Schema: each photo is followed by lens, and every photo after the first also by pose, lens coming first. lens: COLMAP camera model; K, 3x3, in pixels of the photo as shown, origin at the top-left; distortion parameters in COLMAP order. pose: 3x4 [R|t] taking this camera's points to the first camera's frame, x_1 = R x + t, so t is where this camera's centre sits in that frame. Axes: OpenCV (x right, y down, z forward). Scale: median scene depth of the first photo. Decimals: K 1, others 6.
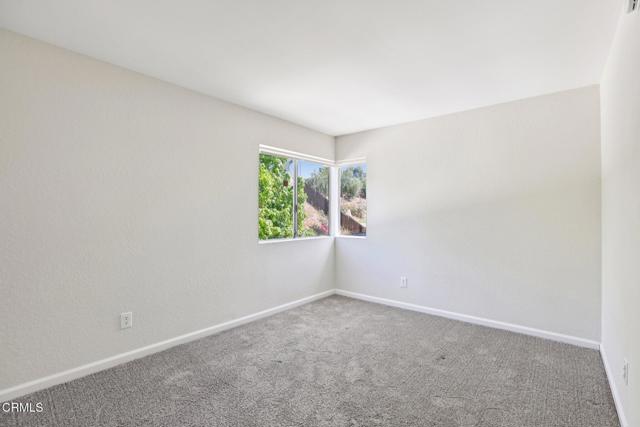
lens RADIAL K [[294.7, 0, 318.2], [0, 294.7, 214.7], [0, 0, 1]] dist [-0.051886, 0.013734]
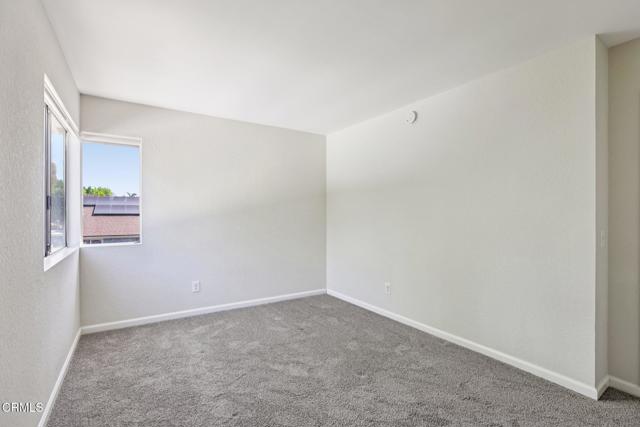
lens RADIAL K [[294.7, 0, 318.2], [0, 294.7, 214.7], [0, 0, 1]] dist [-0.051886, 0.013734]
pose [[0.274904, -0.002193, 0.961469, -0.585353], [0.004051, 0.999991, 0.001123, 0.005992], [-0.961463, 0.003587, 0.274911, 0.464279]]
